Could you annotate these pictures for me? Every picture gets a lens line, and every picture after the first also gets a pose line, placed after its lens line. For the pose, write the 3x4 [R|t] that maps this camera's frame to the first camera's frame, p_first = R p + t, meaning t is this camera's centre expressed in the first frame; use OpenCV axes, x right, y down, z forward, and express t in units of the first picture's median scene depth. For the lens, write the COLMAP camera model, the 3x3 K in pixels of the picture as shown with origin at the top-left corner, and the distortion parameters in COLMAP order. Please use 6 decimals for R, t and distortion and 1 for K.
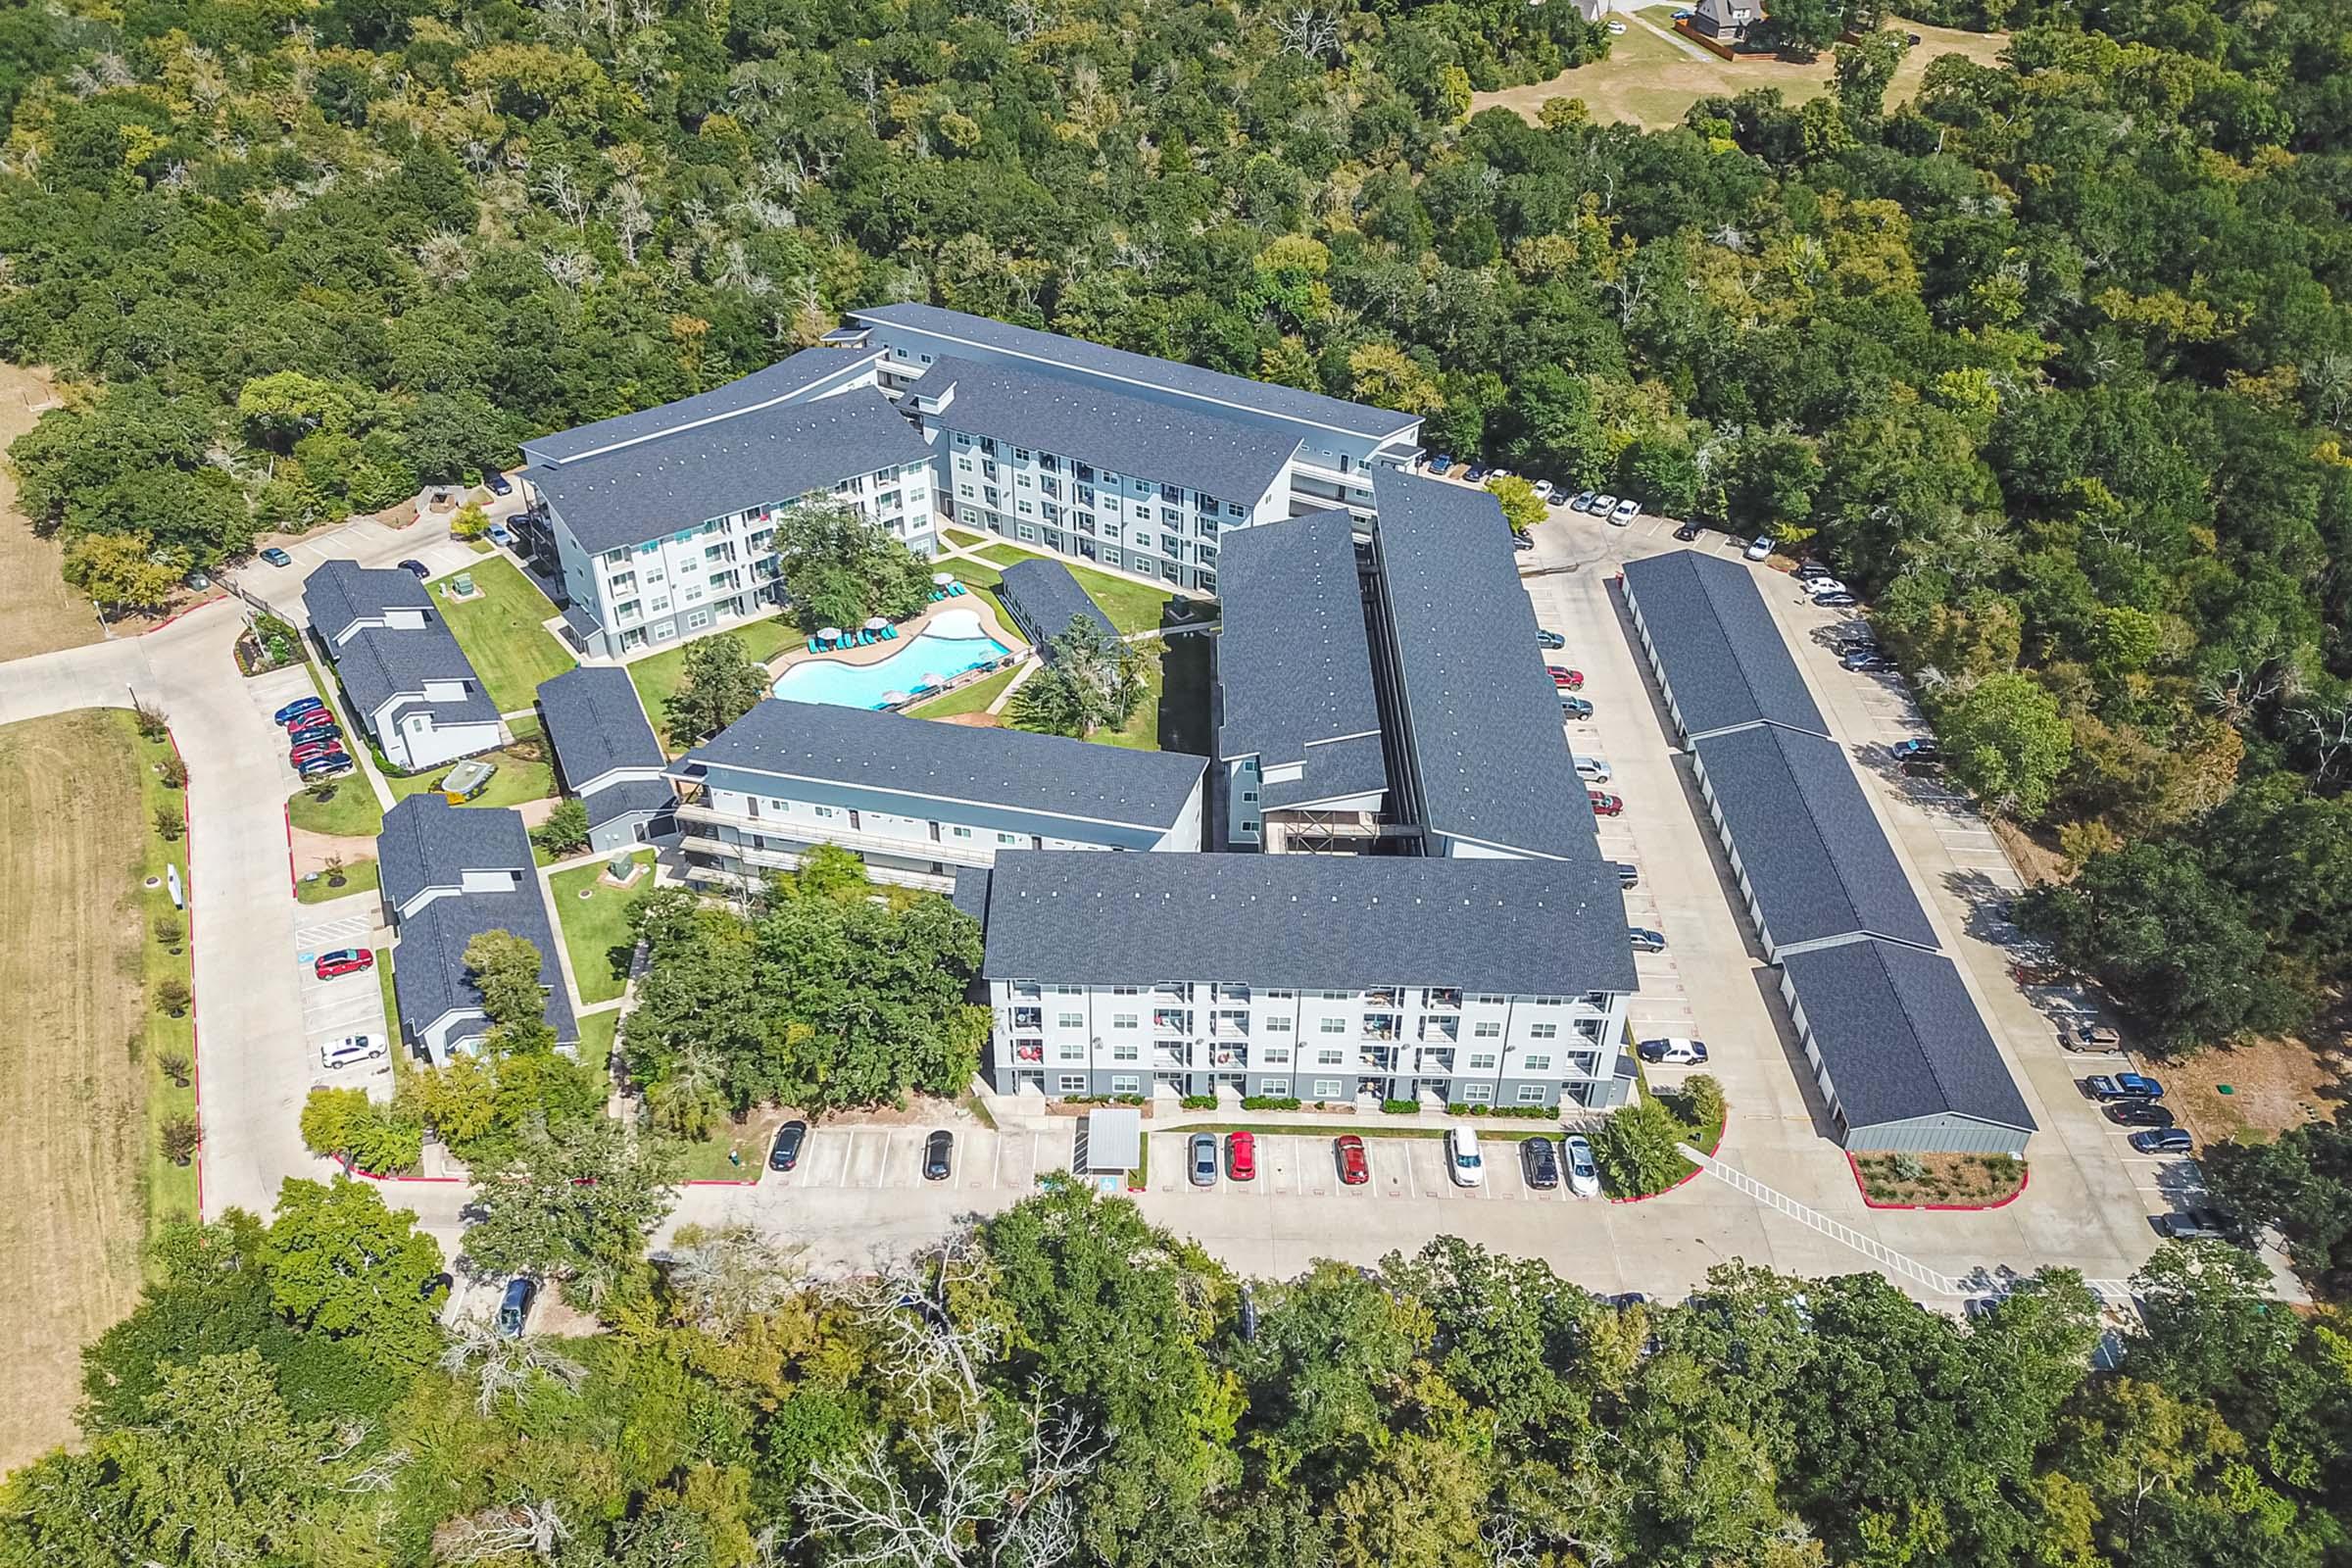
lens RADIAL K [[1790.7, 0, 1163.3], [0, 1790.7, 819.9], [0, 0, 1]] dist [0.001593, -0.001438]
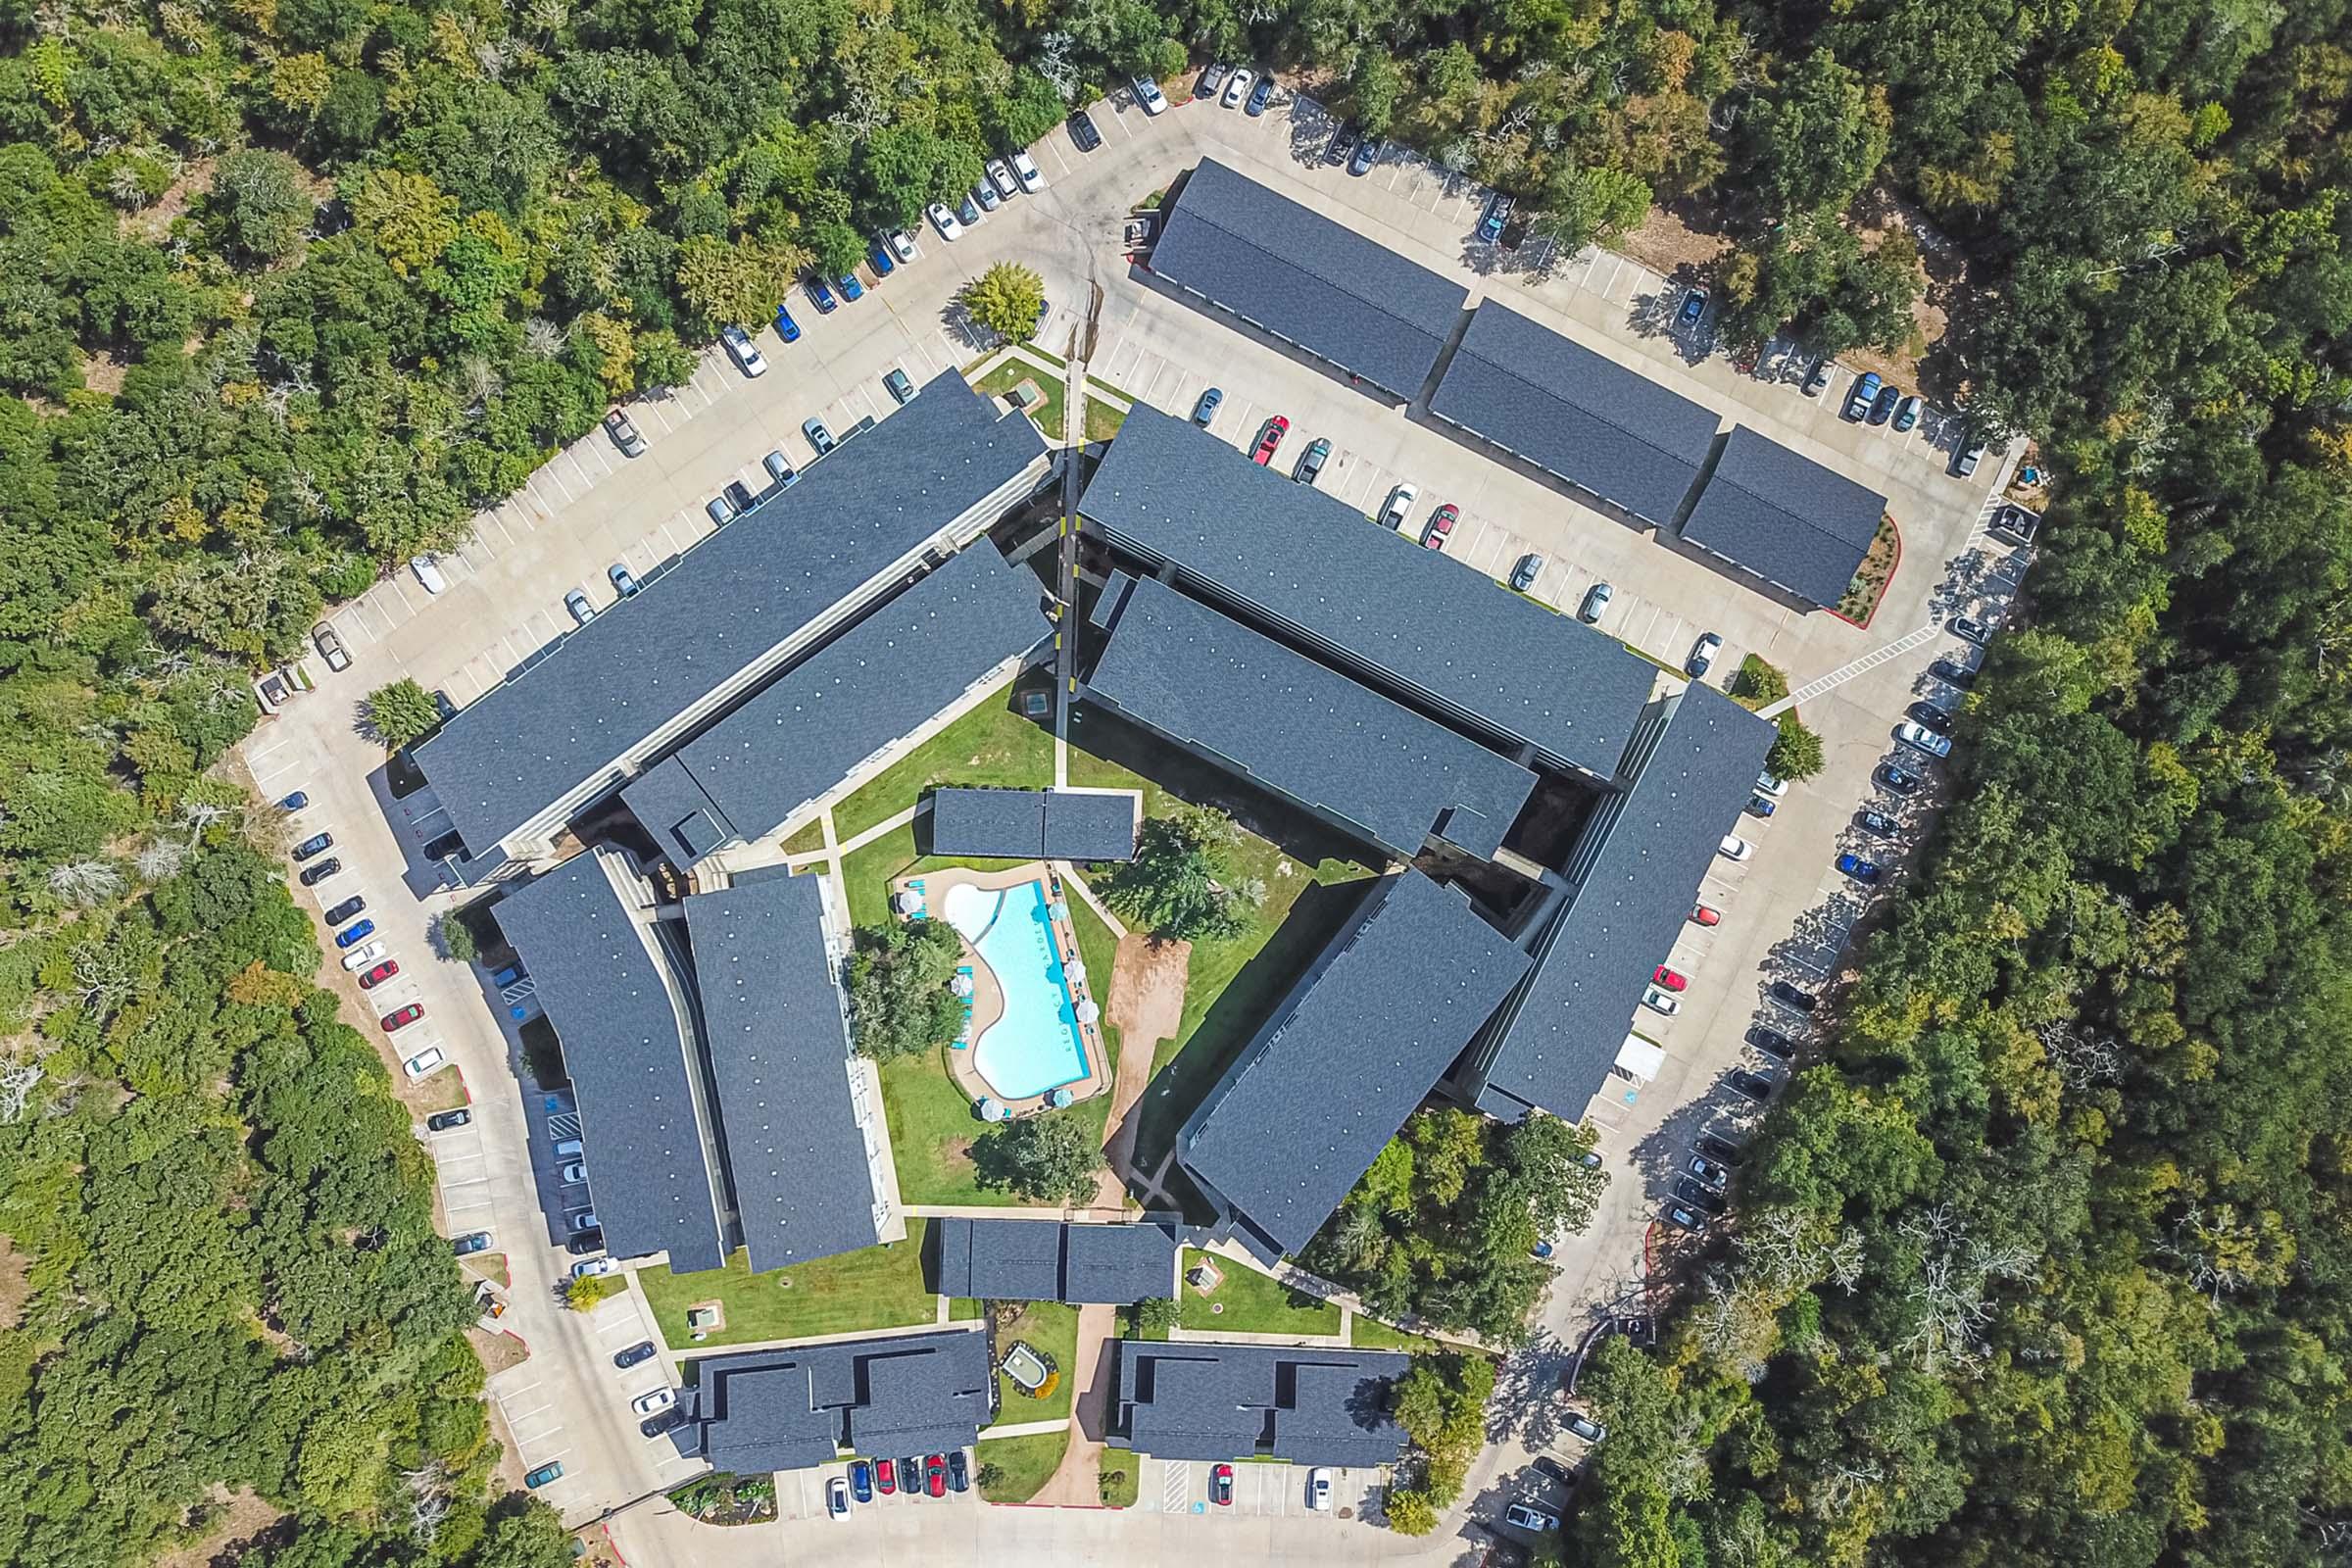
lens RADIAL K [[1790.7, 0, 1163.3], [0, 1790.7, 819.9], [0, 0, 1]] dist [0.001593, -0.001438]
pose [[0.443201, -0.896420, 0.001957, -0.021445], [0.542999, 0.270201, 0.795074, -0.962218], [-0.713249, -0.351315, 0.606509, 0.316347]]
